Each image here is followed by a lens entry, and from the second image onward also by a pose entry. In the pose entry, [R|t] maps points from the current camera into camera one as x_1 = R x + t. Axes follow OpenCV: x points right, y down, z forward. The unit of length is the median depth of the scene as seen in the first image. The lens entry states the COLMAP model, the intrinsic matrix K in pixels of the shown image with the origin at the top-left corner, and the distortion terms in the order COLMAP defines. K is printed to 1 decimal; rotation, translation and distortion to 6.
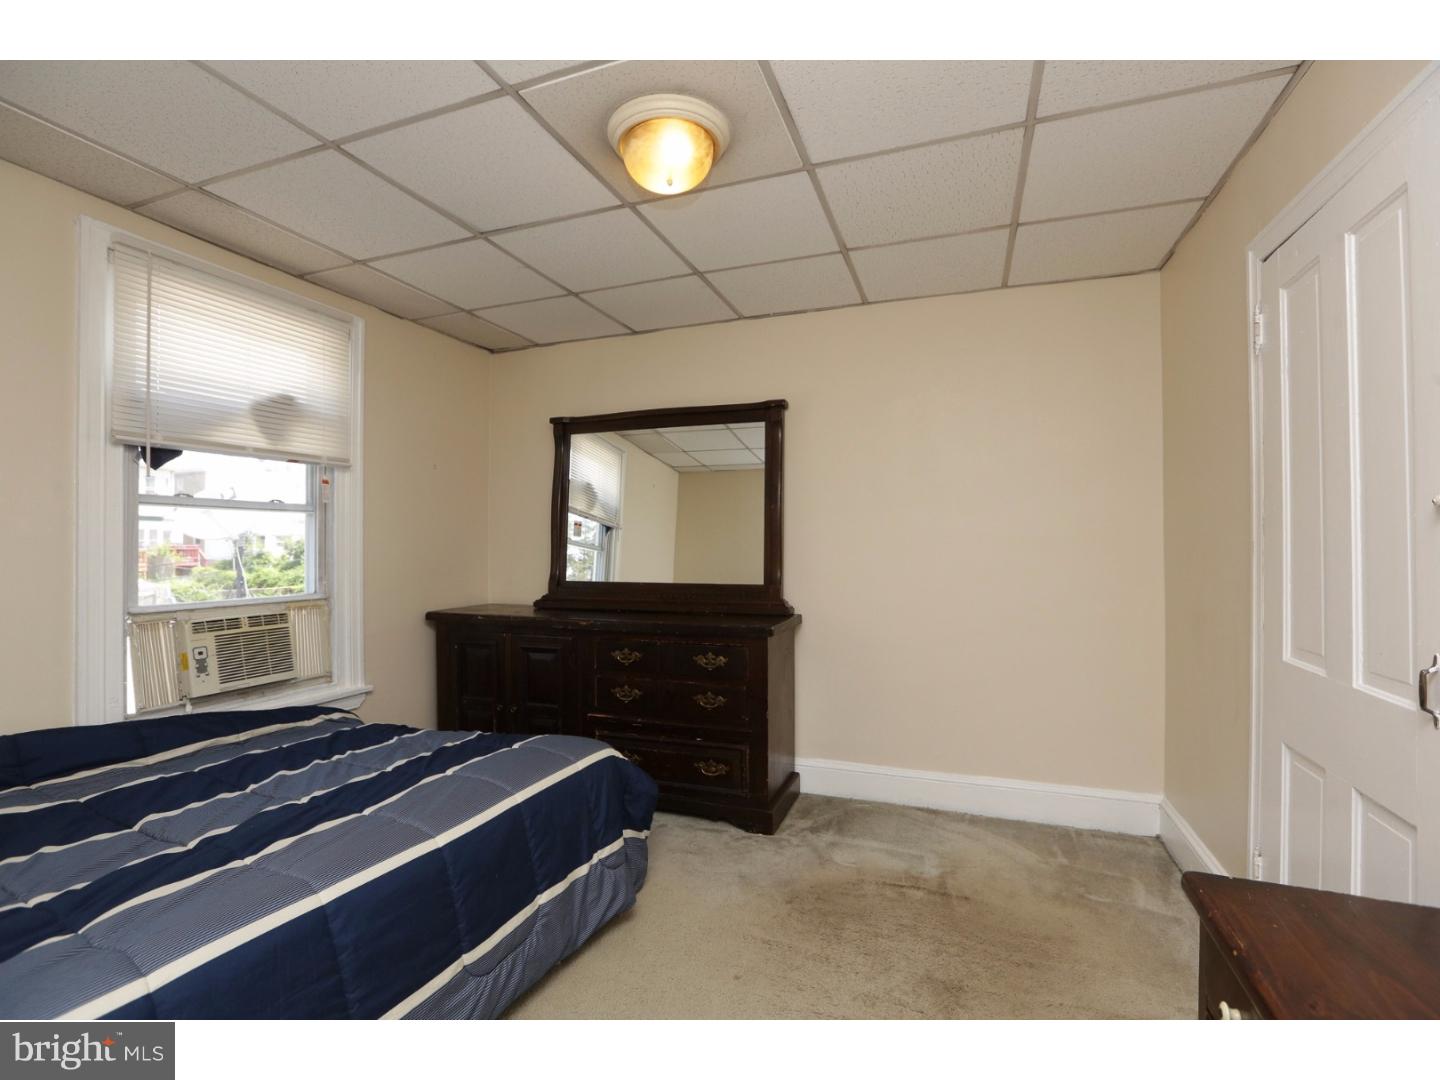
lens RADIAL K [[694.2, 0, 720.0], [0, 694.2, 540.0], [0, 0, 1]] dist [-0.063381, 0.026298]
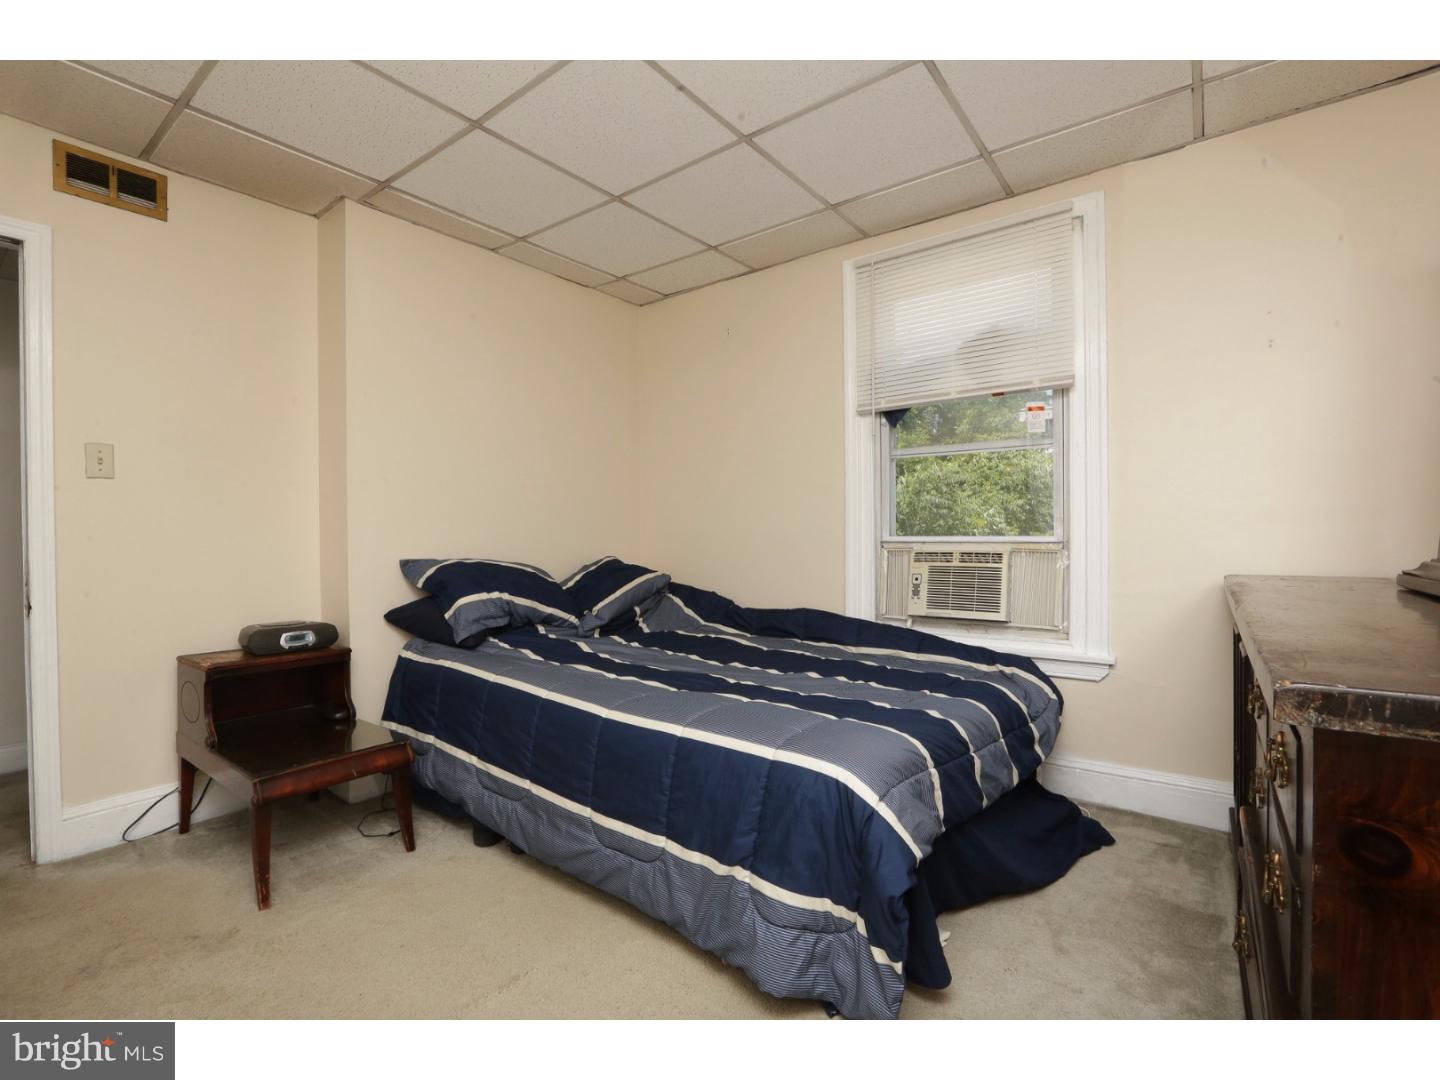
lens RADIAL K [[694.2, 0, 720.0], [0, 694.2, 540.0], [0, 0, 1]] dist [-0.063381, 0.026298]
pose [[-0.320611, 0.023028, -0.946931, 0.467160], [0.022001, 0.999616, 0.016860, 0.072282], [0.946955, -0.015427, -0.320995, 1.058678]]
